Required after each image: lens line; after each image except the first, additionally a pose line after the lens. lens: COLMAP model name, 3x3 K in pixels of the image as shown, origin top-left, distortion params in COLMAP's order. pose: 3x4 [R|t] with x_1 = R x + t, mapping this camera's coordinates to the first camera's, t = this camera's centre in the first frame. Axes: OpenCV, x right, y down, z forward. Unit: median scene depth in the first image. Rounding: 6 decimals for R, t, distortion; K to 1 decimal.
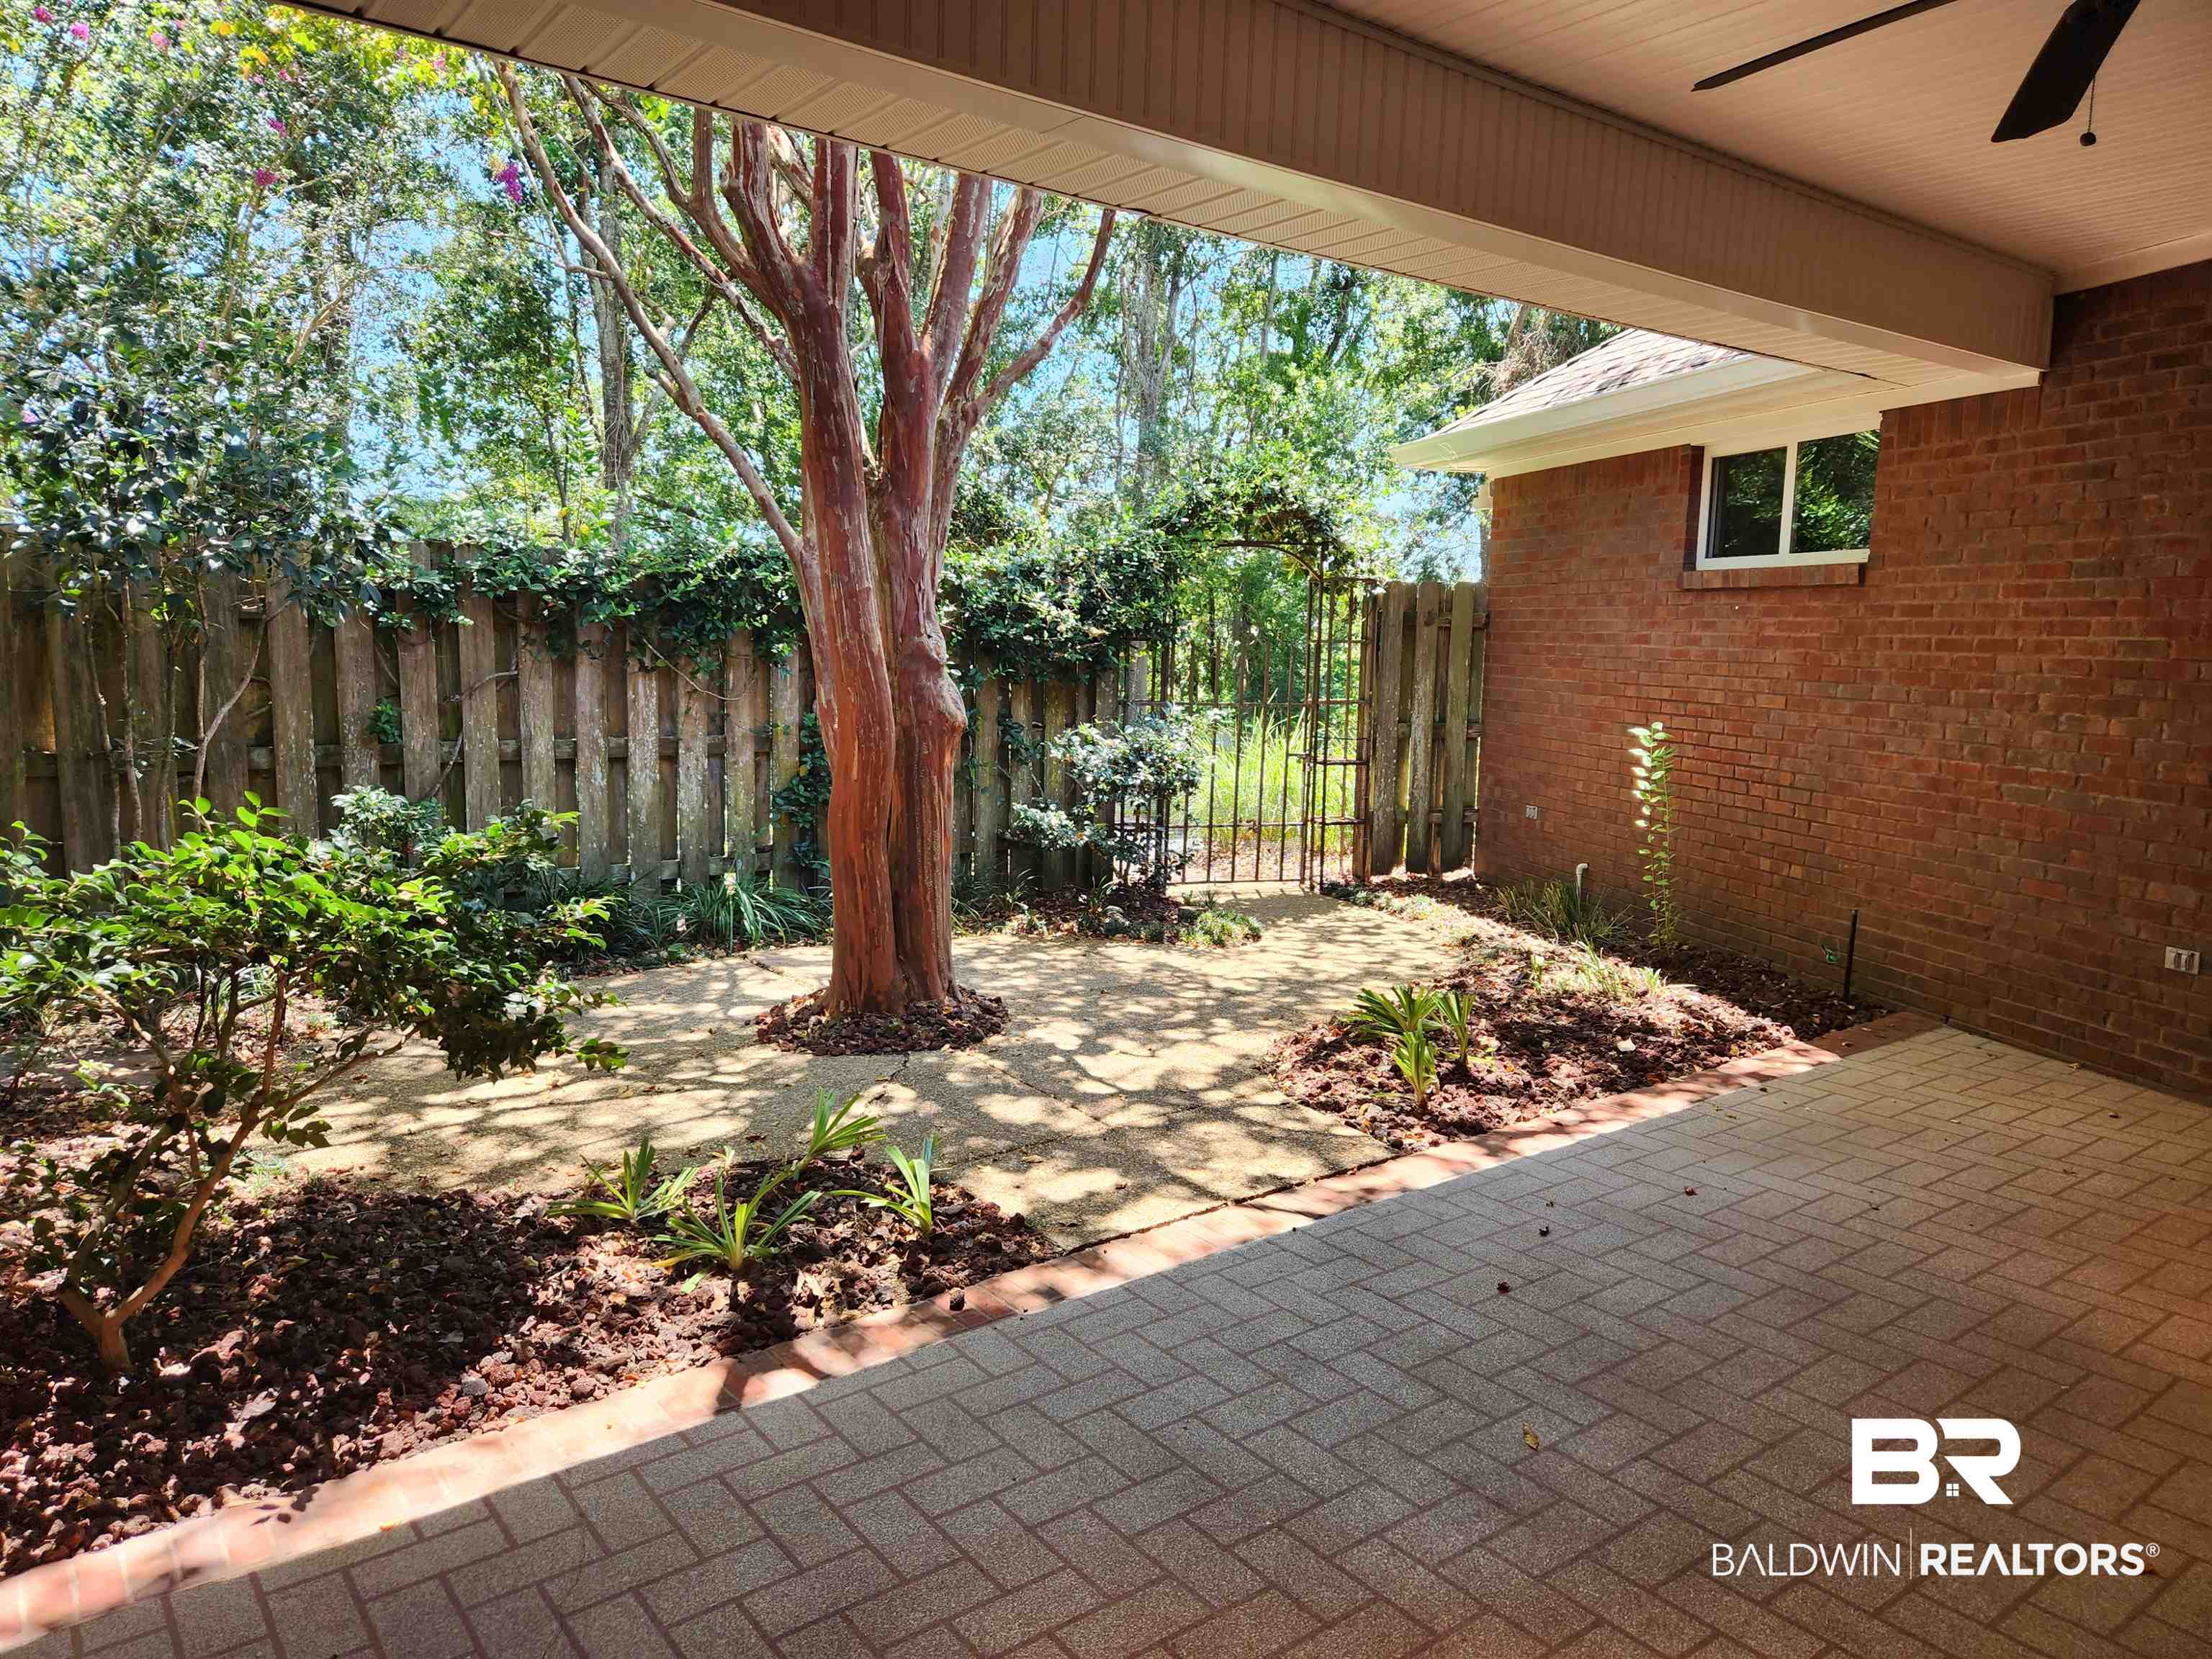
lens RADIAL K [[1487.1, 0, 1101.6], [0, 1487.1, 832.0], [0, 0, 1]] dist [-0.002906, -0.004628]
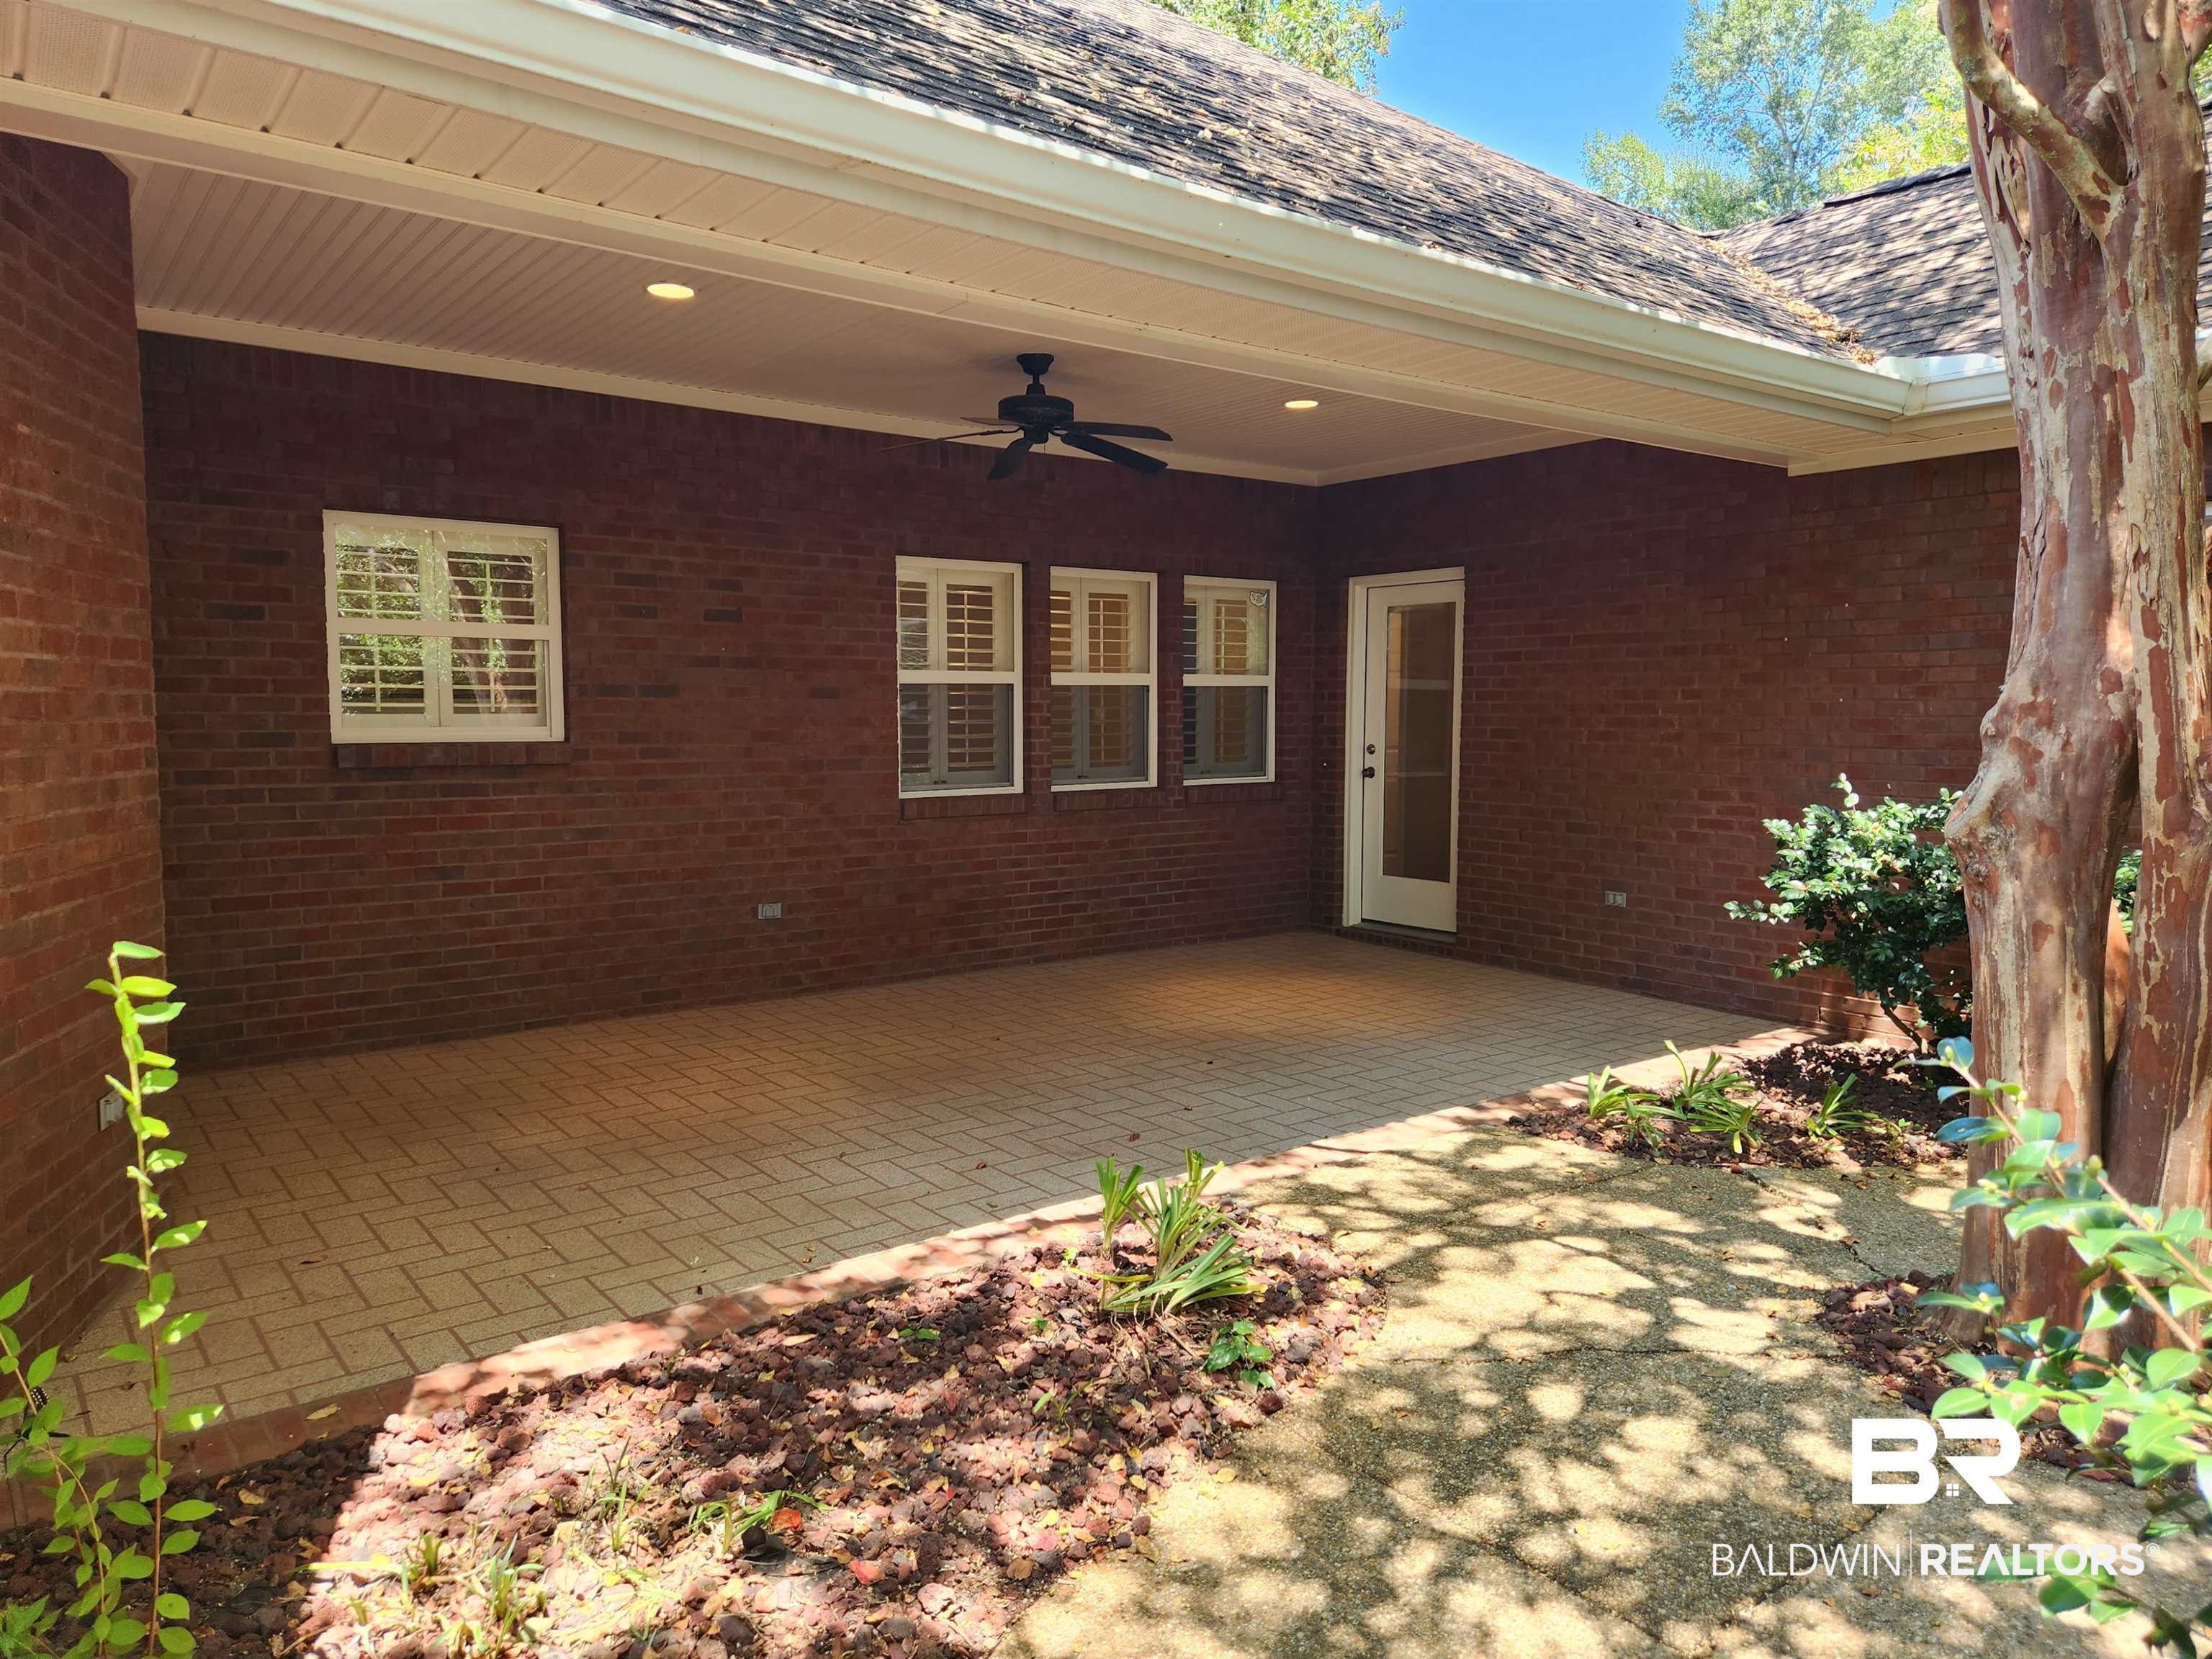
lens RADIAL K [[1487.1, 0, 1107.8], [0, 1487.1, 831.8], [0, 0, 1]] dist [-0.002906, -0.004628]
pose [[-0.999926, -0.010698, -0.005783, 0.271362], [-0.011687, 0.976837, 0.213666, -0.224287], [0.003363, 0.213718, -0.976890, 1.818529]]
